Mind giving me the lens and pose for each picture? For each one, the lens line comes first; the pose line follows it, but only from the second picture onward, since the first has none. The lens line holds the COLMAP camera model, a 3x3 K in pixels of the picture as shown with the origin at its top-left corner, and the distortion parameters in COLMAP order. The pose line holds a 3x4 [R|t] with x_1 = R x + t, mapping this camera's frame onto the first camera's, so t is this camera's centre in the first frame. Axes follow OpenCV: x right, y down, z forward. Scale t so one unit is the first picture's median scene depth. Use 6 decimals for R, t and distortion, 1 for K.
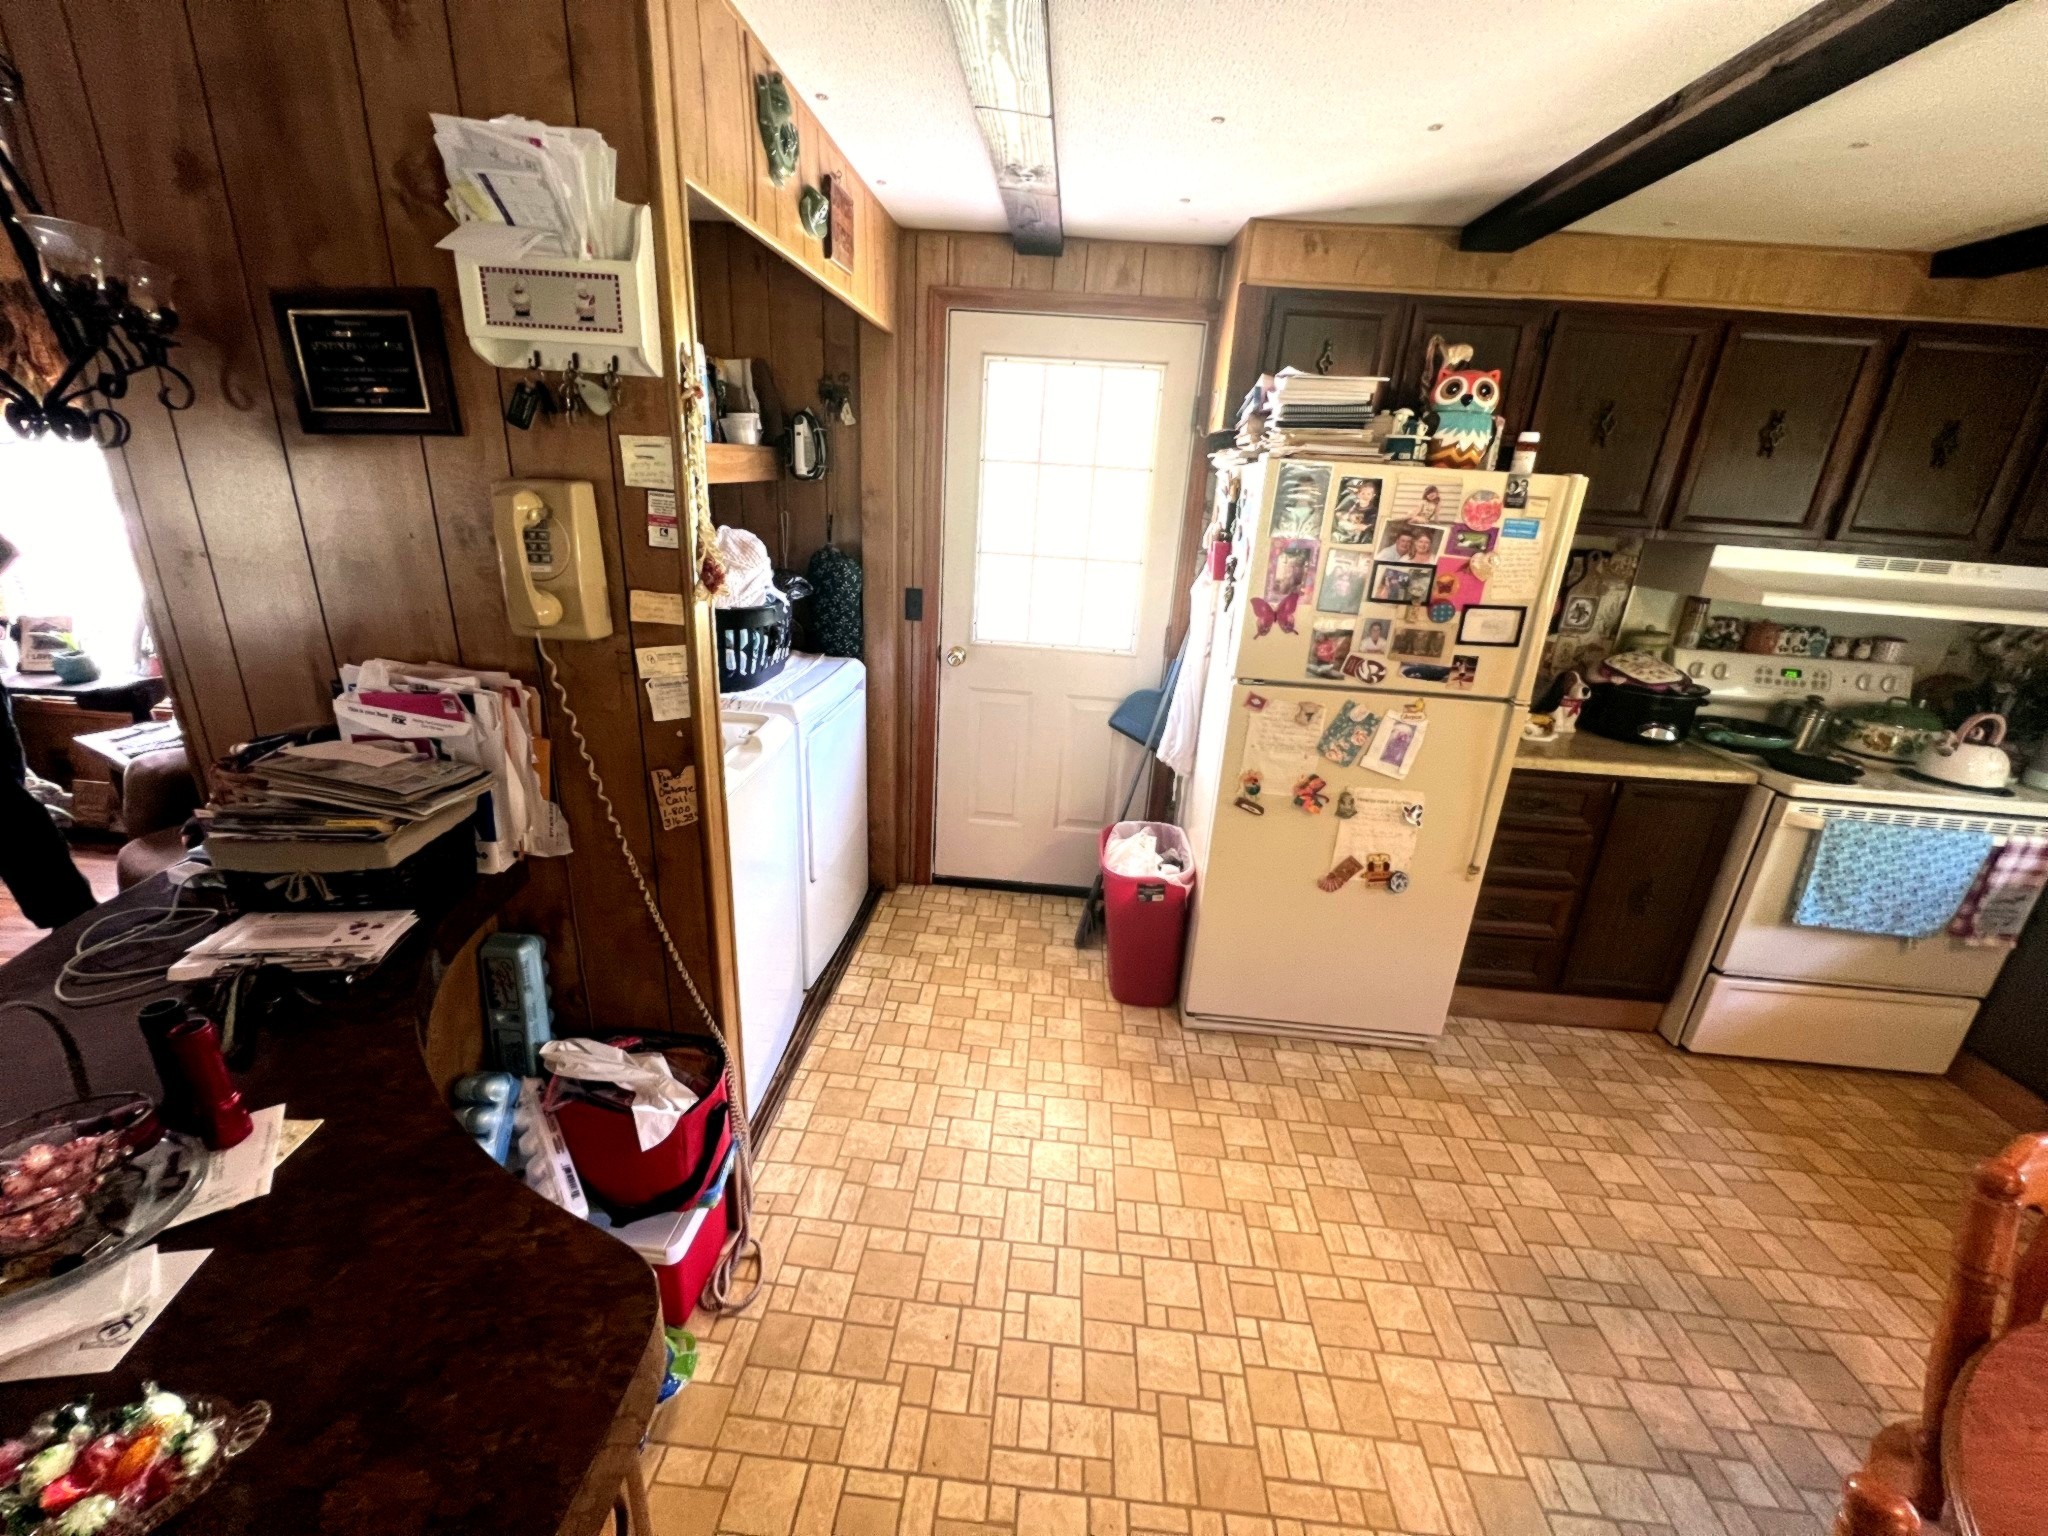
lens RADIAL K [[819.4, 0, 1015.3], [0, 819.4, 759.1], [0, 0, 1]] dist [-0.002677, 0.000968]
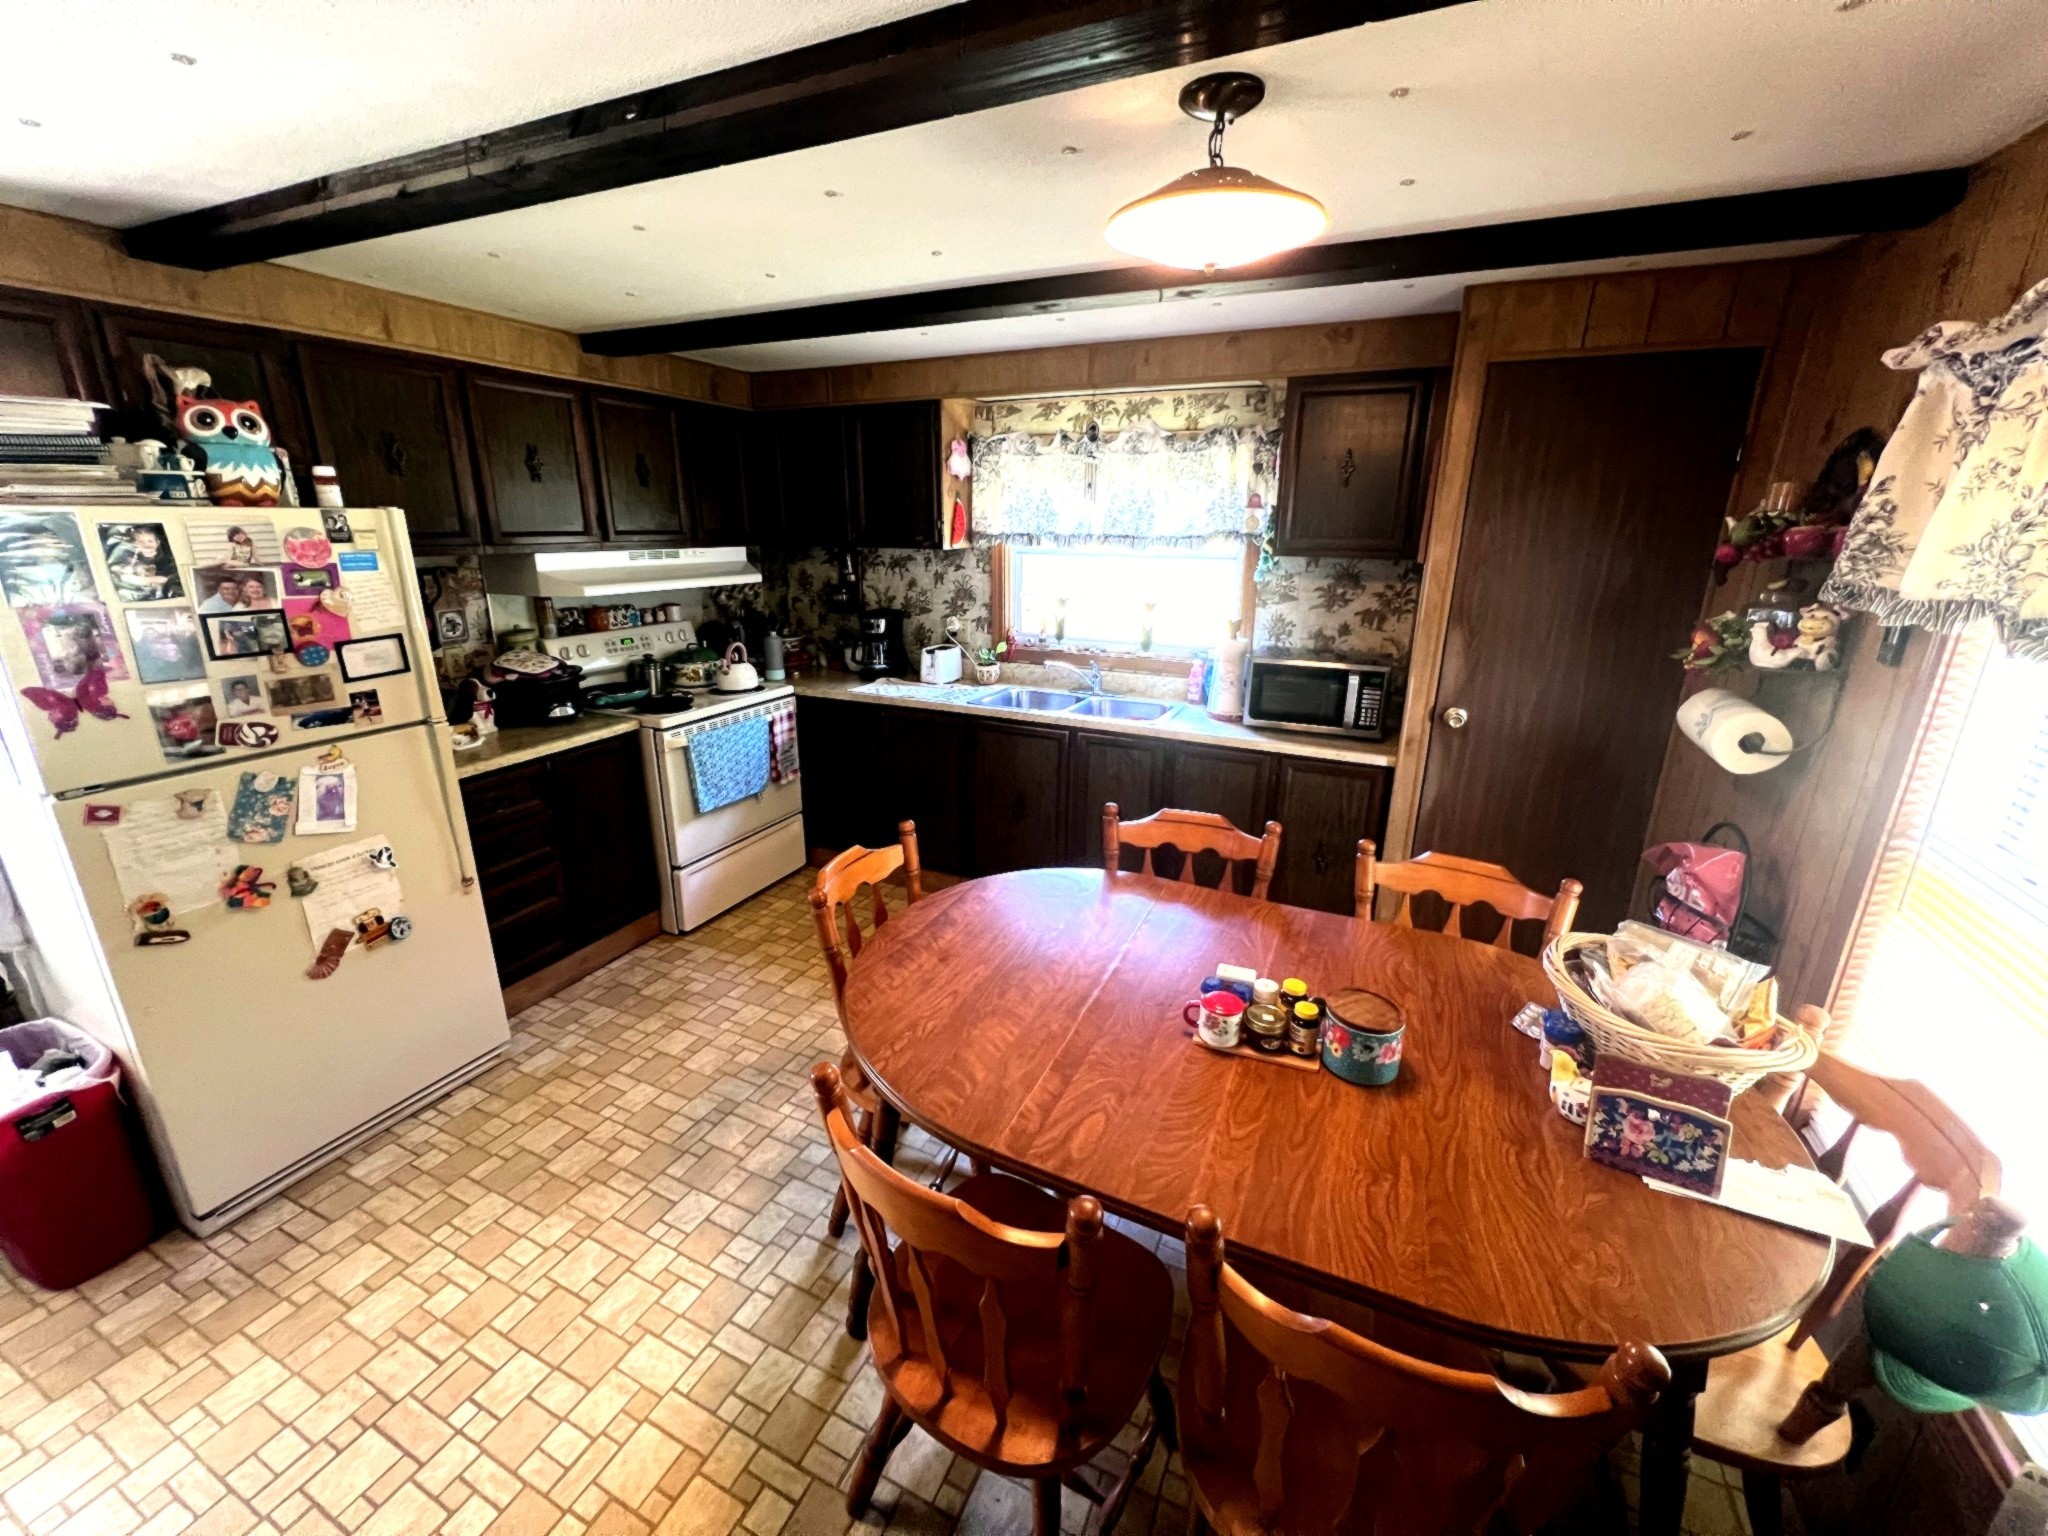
lens RADIAL K [[819.4, 0, 1015.3], [0, 819.4, 759.1], [0, 0, 1]] dist [-0.002677, 0.000968]
pose [[0.357154, -0.319088, 0.877852, -0.058473], [0.318526, 0.925109, 0.206673, -0.003127], [-0.878056, 0.205805, 0.432044, -0.098488]]
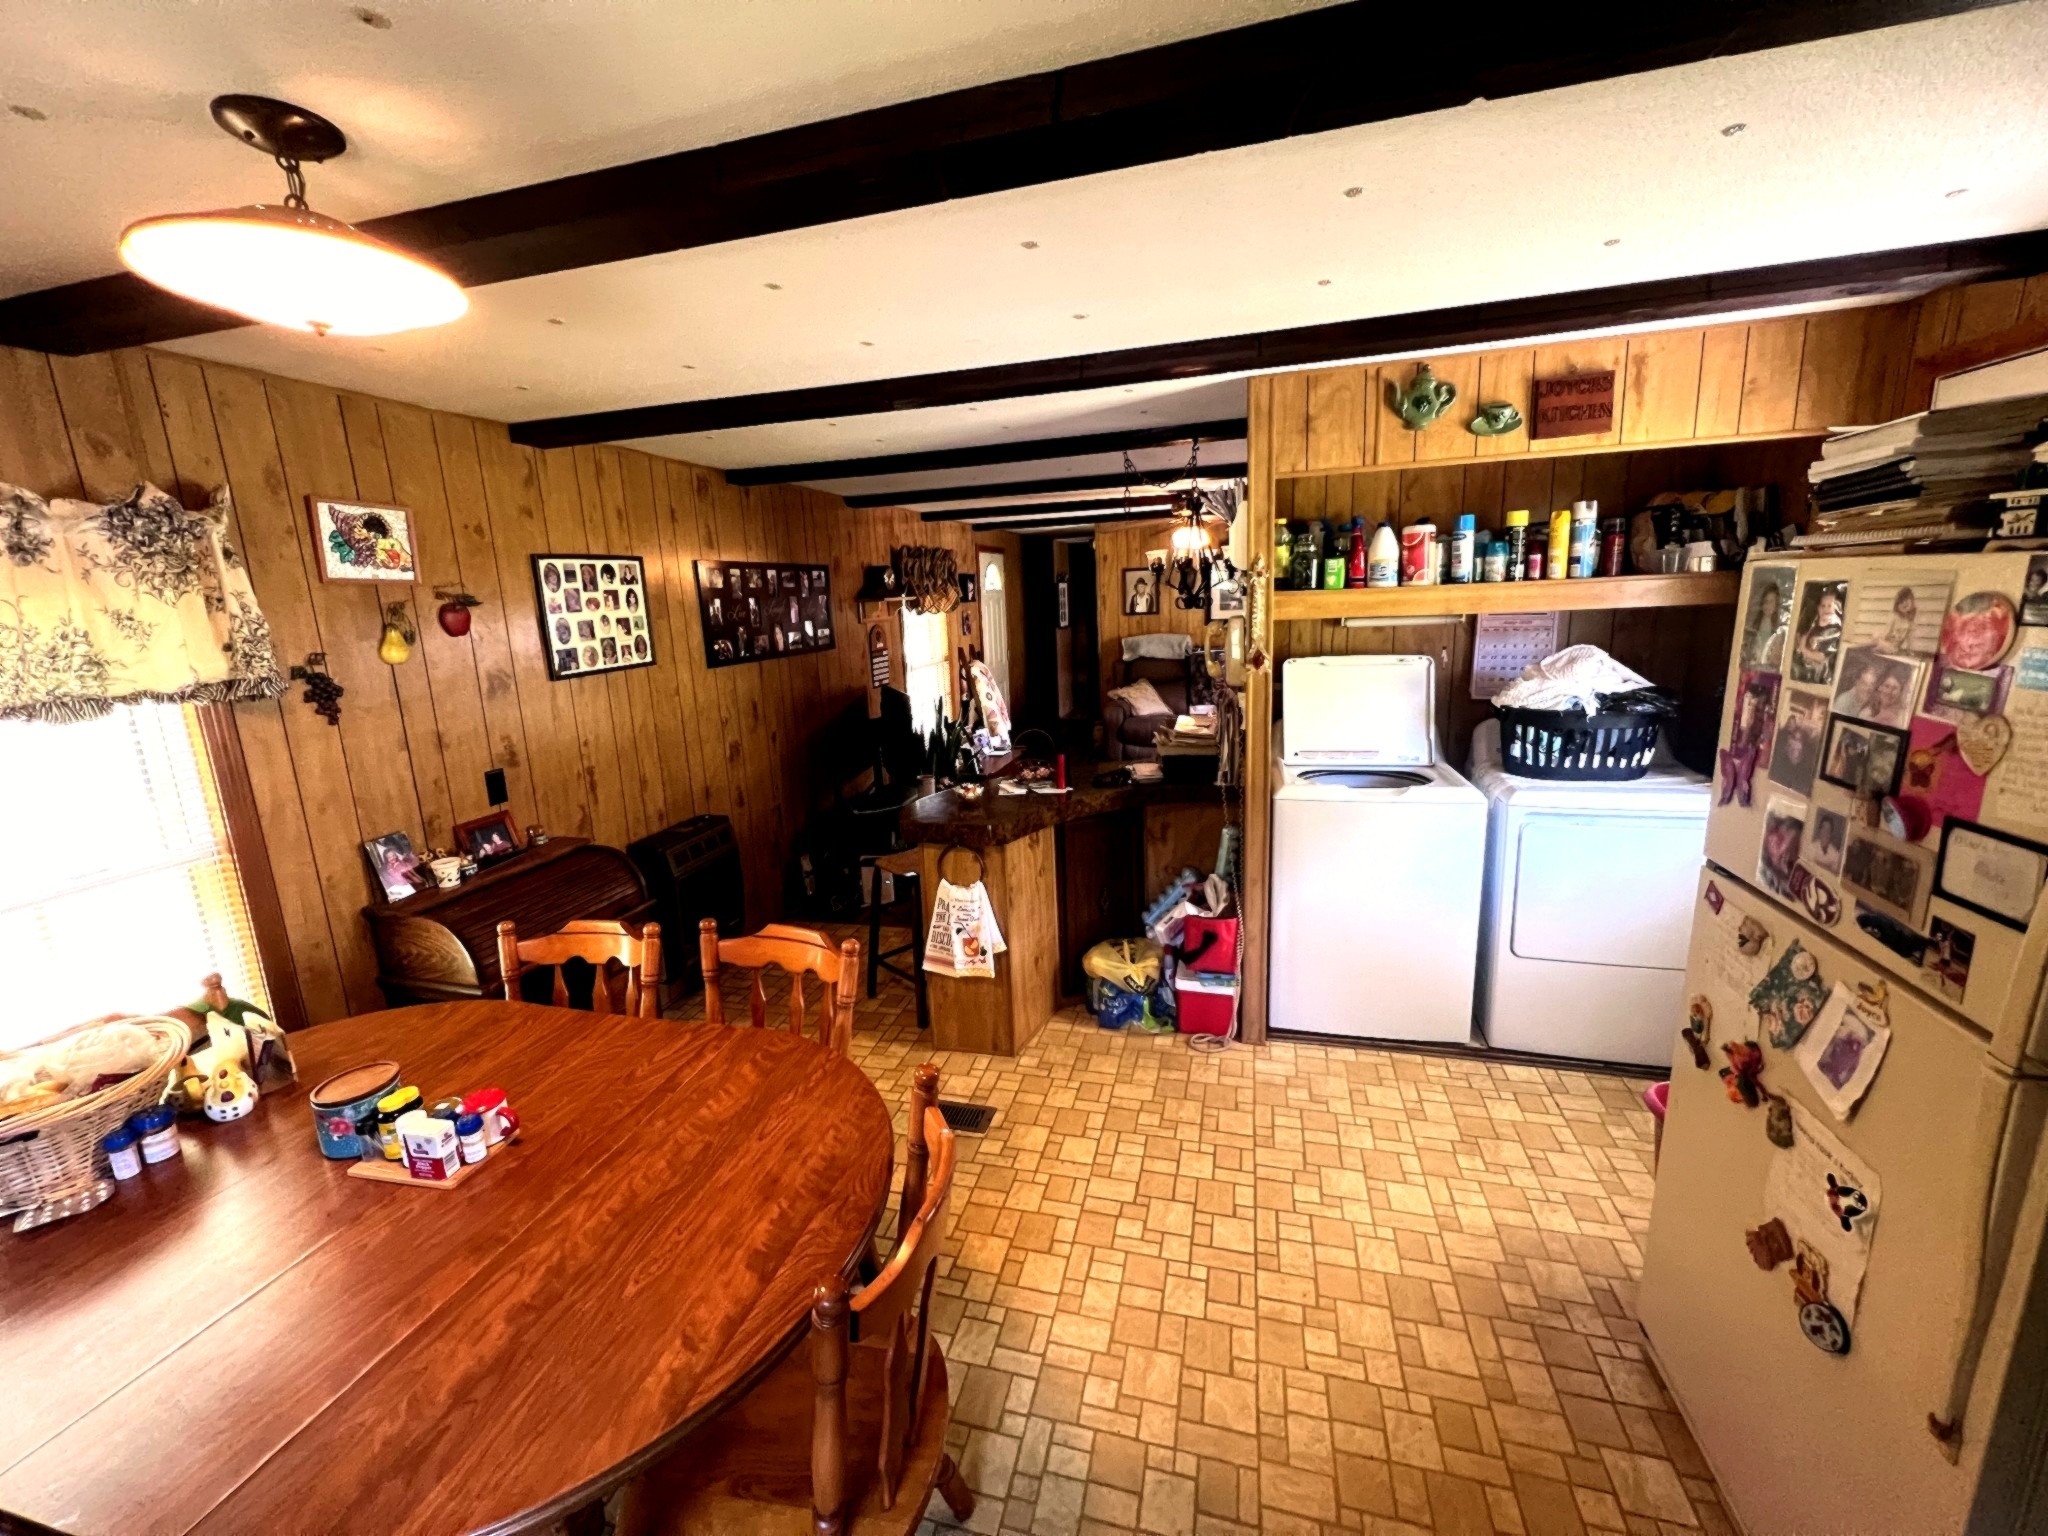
lens RADIAL K [[819.4, 0, 1015.3], [0, 819.4, 759.1], [0, 0, 1]] dist [-0.002677, 0.000968]
pose [[-0.196217, 0.151599, -0.968771, 1.039910], [-0.290087, 0.934778, 0.205034, -0.146361], [0.936669, 0.321259, -0.139443, 0.489748]]
